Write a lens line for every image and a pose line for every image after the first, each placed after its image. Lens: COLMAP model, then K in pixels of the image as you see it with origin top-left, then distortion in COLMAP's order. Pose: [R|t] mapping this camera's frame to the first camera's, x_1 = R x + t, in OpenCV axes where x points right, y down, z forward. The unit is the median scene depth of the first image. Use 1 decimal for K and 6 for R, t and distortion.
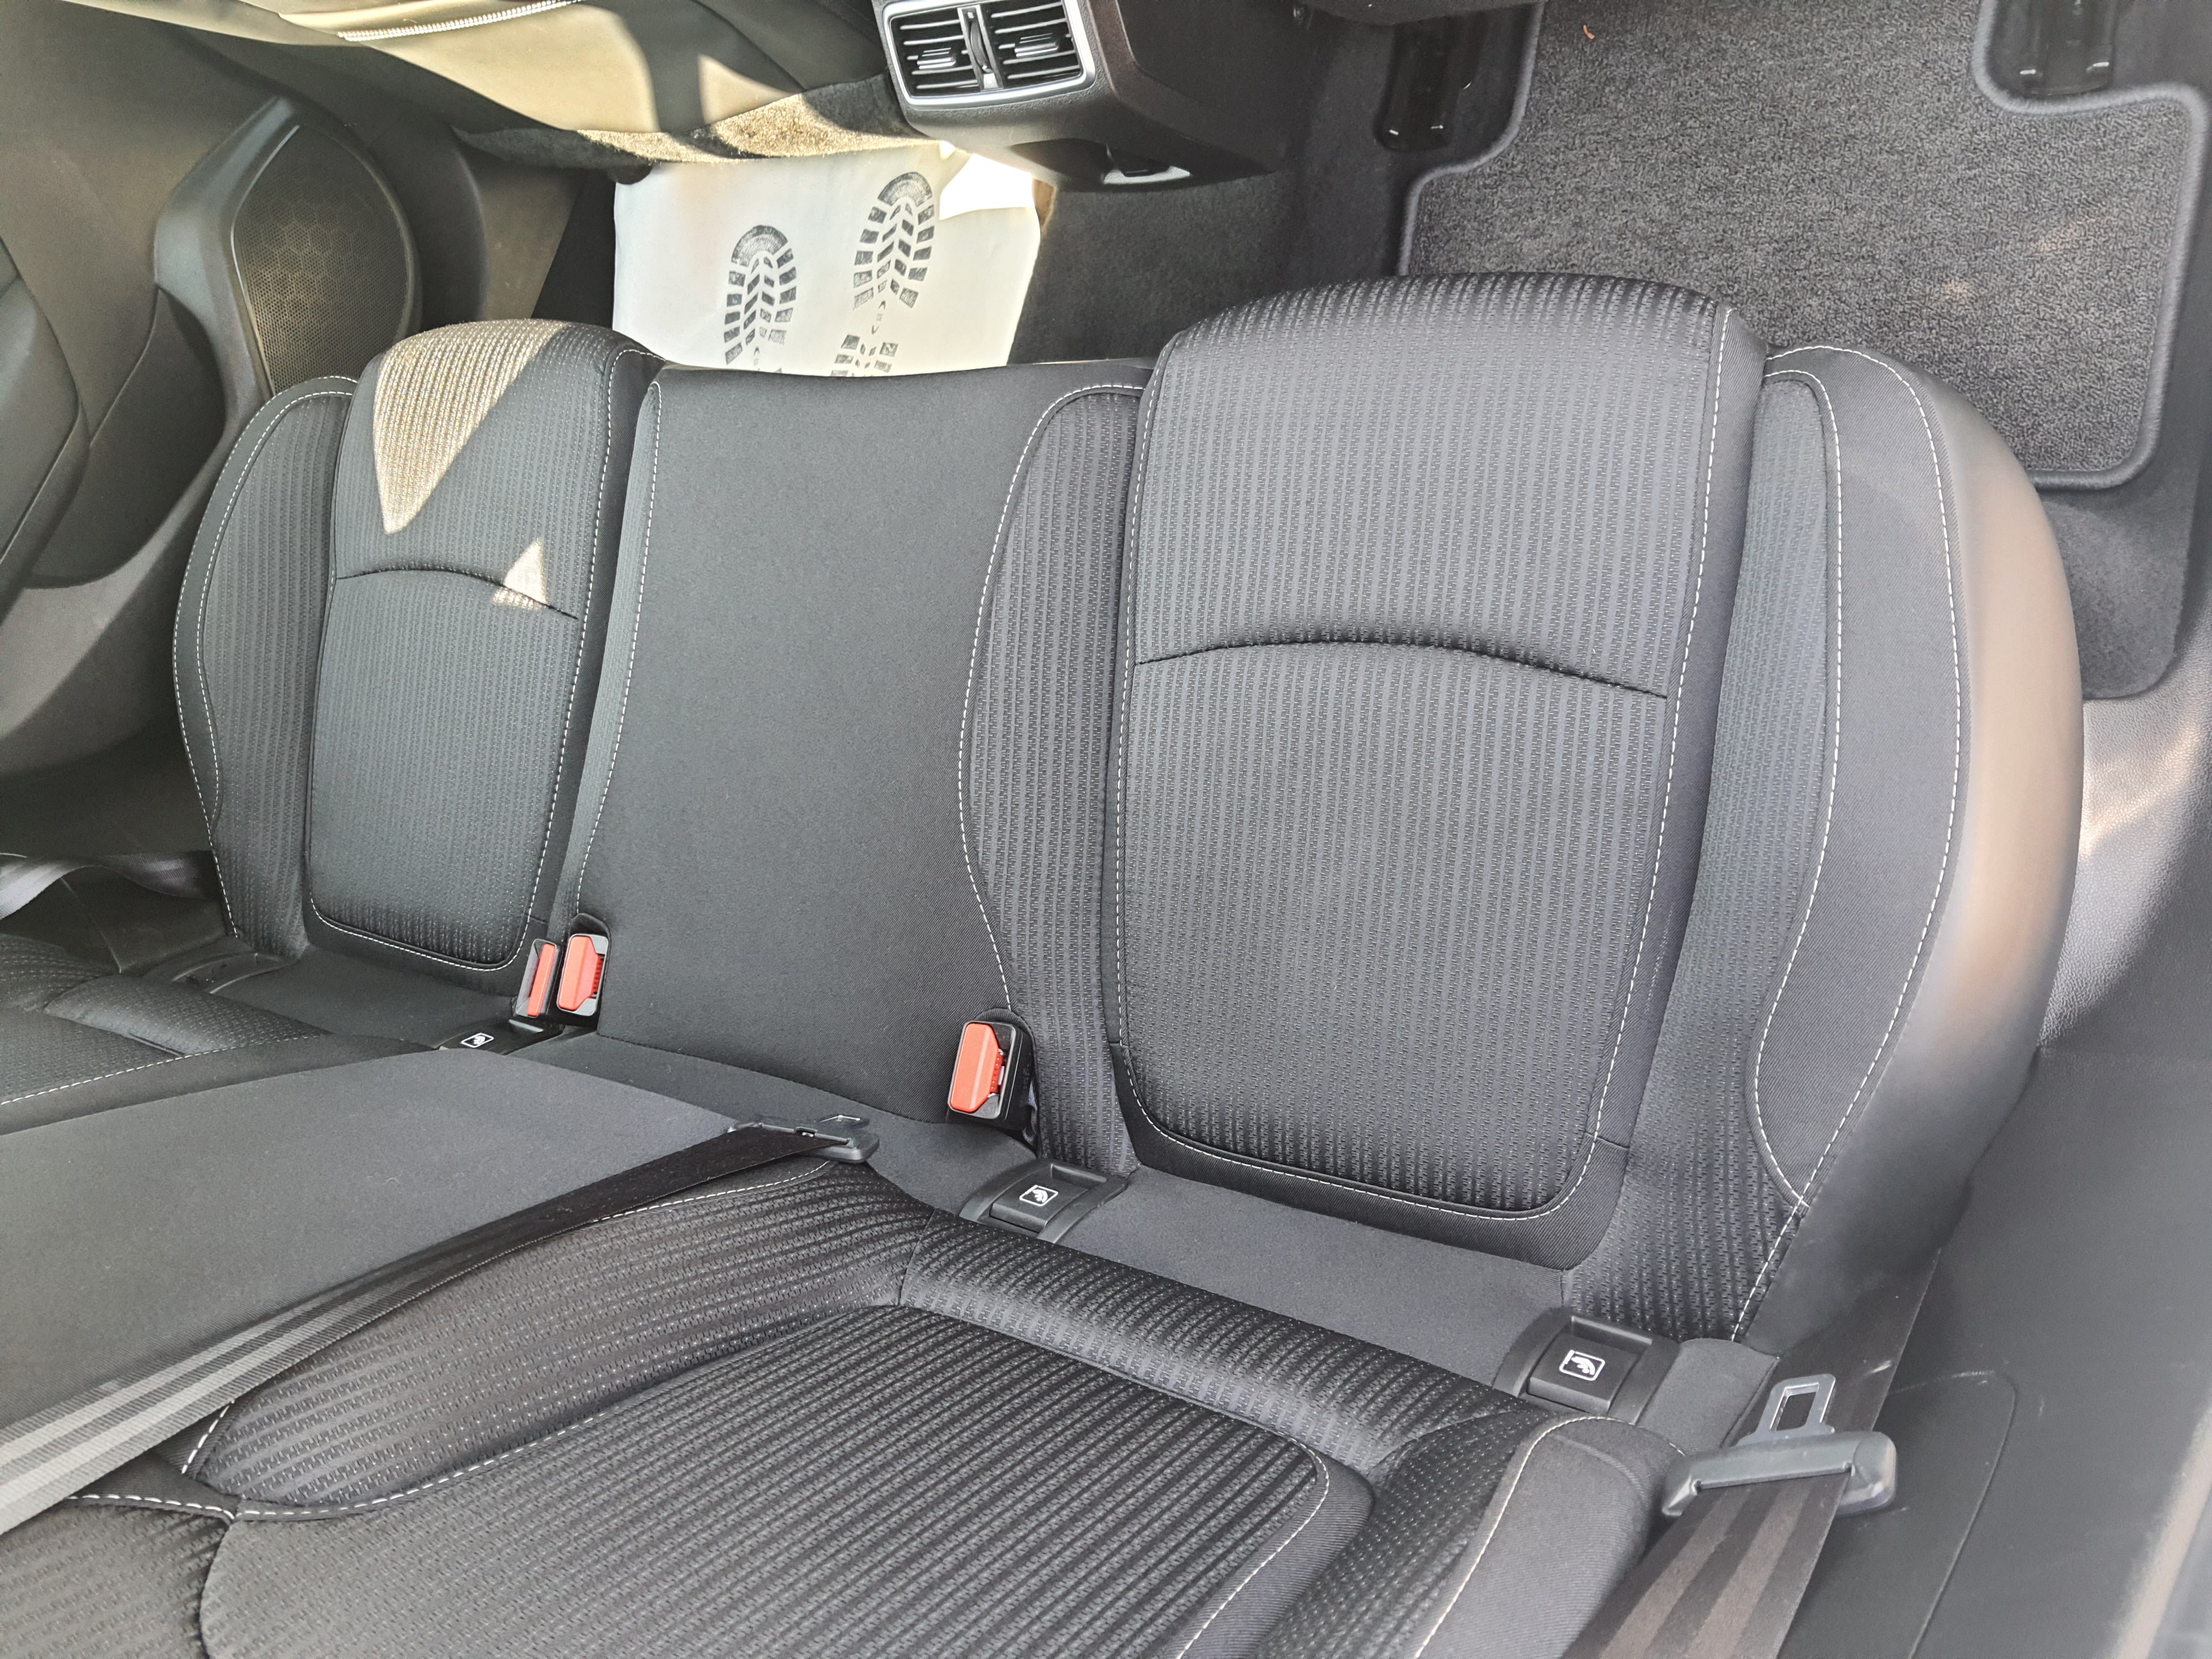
lens RADIAL K [[1729.4, 0, 1122.2], [0, 1729.4, 830.0], [0, 0, 1]] dist [0.016121, -0.017491]
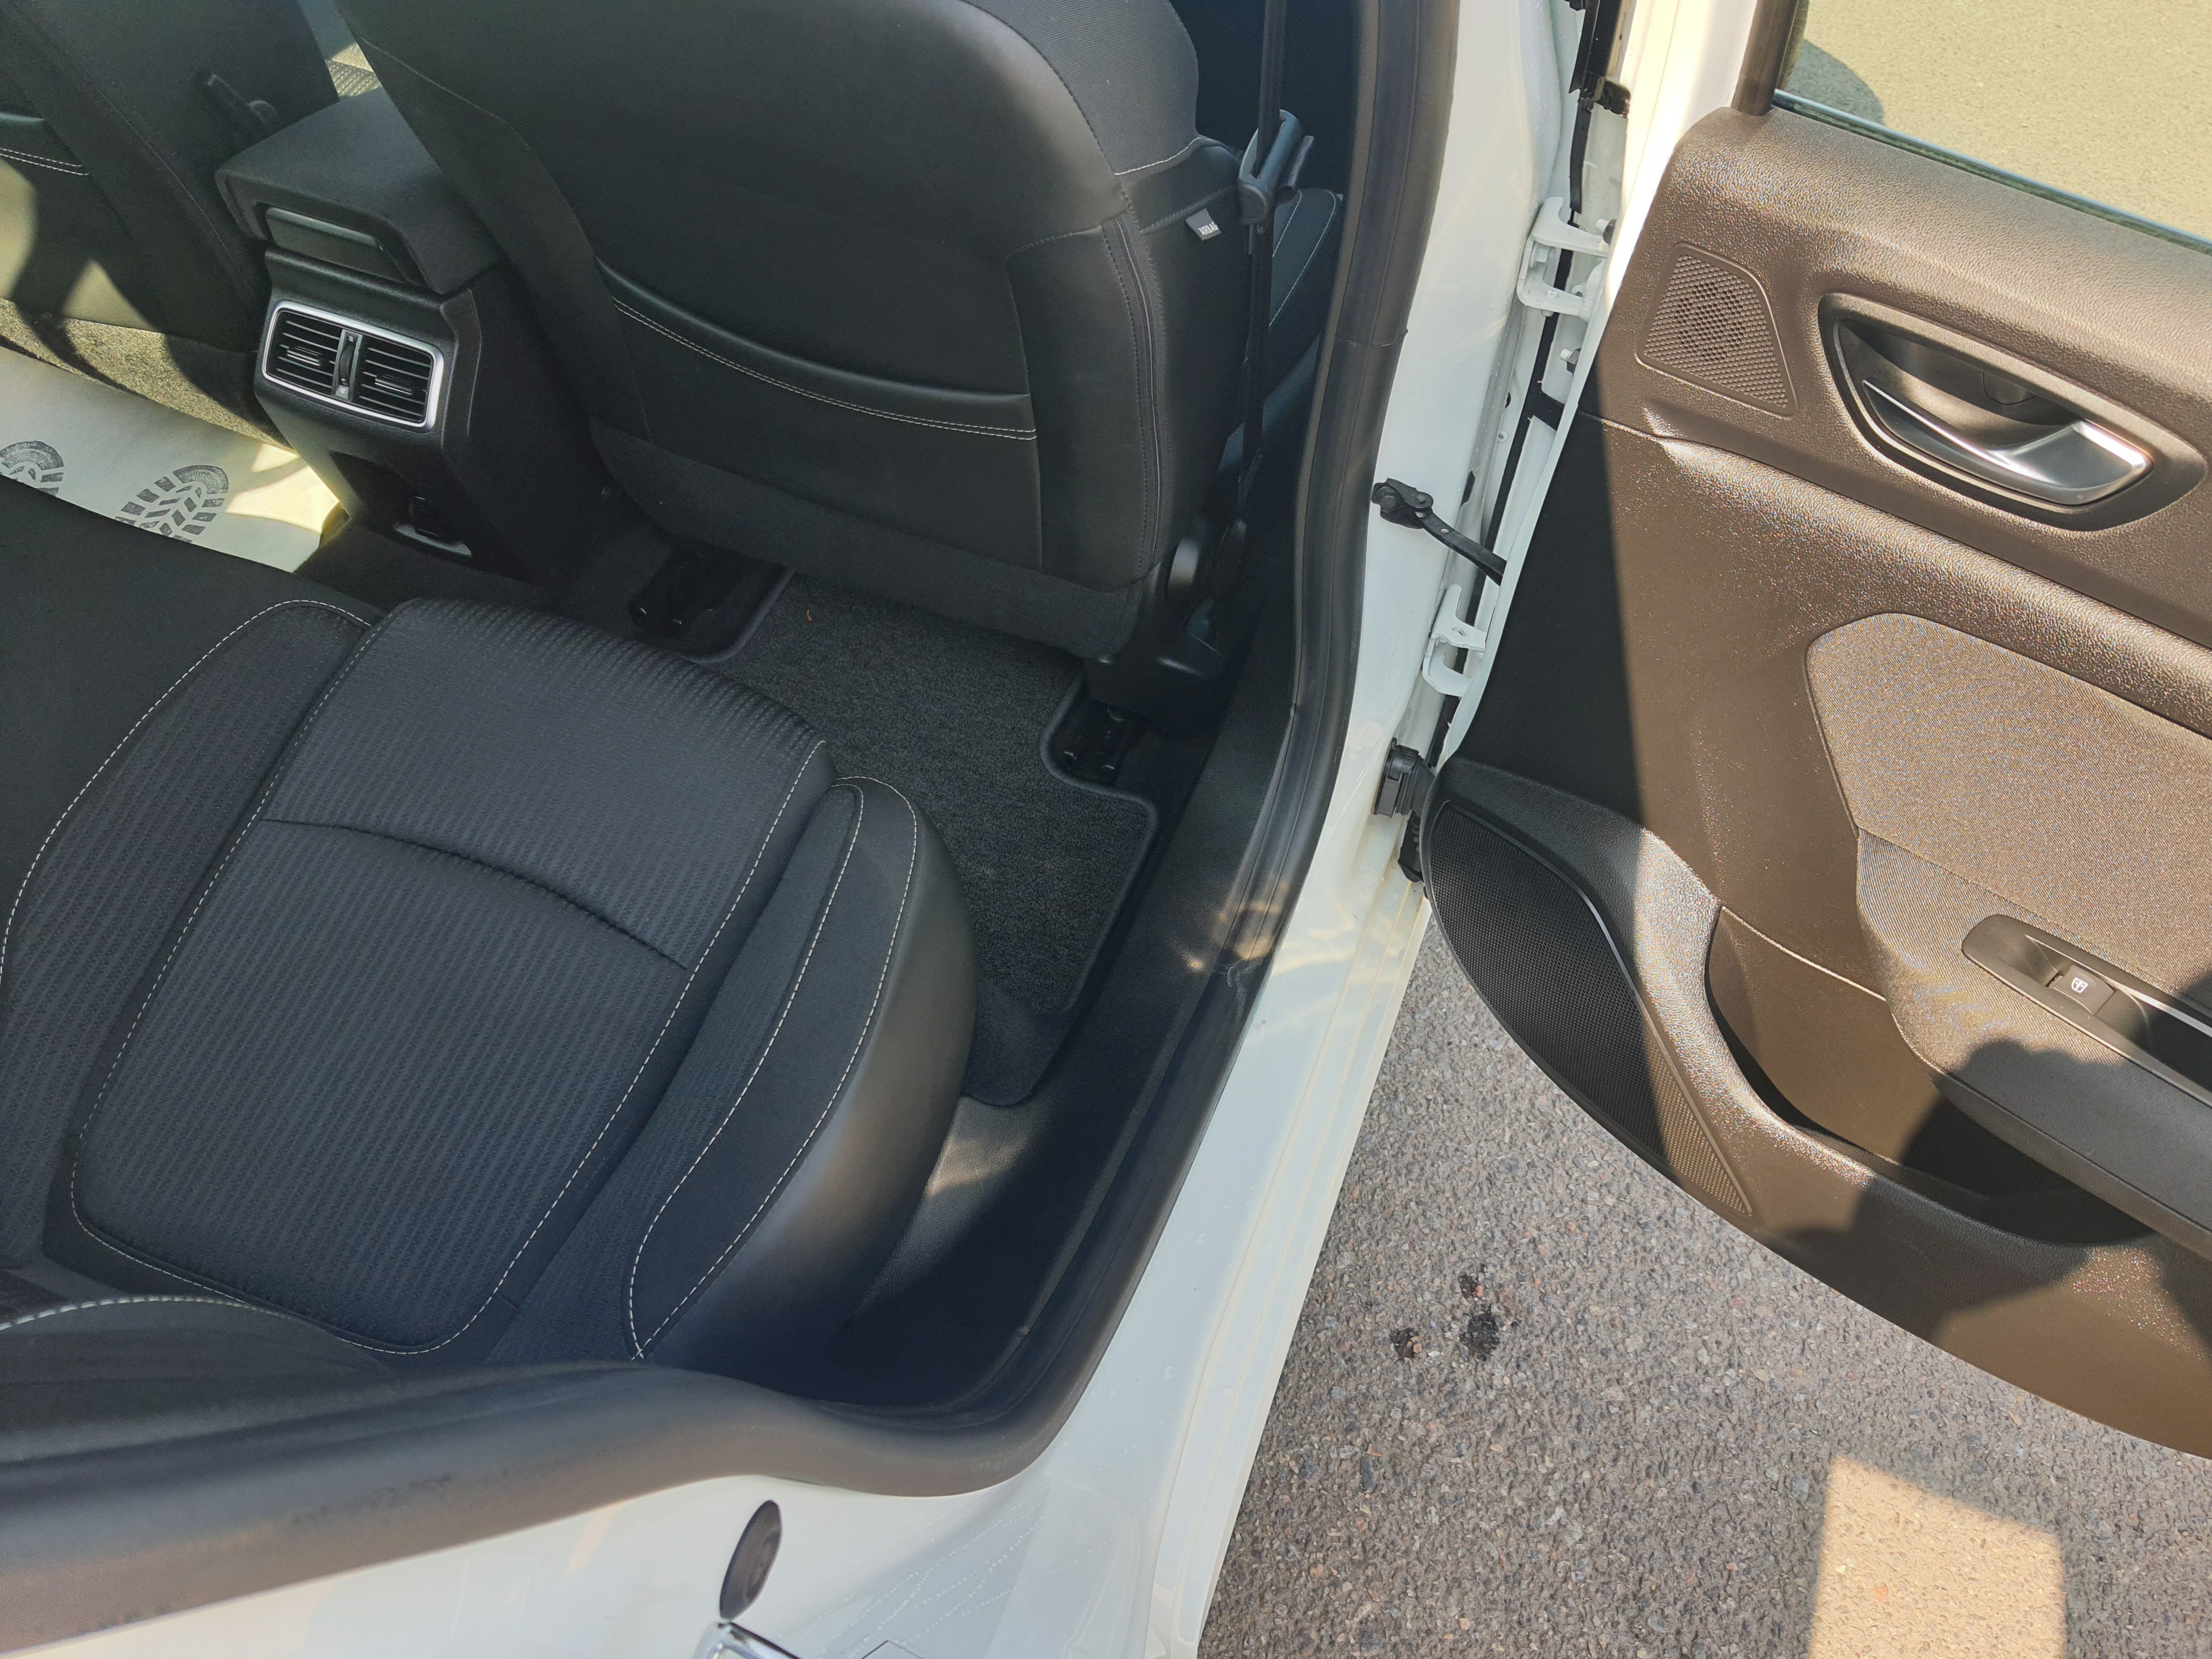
lens RADIAL K [[1729.4, 0, 1108.5], [0, 1729.4, 819.4], [0, 0, 1]] dist [0.016121, -0.017491]
pose [[0.827535, 0.414938, 0.378169, 0.030248], [-0.237581, 0.869143, -0.433758, 0.215331], [-0.508665, 0.269104, 0.817828, -0.165514]]
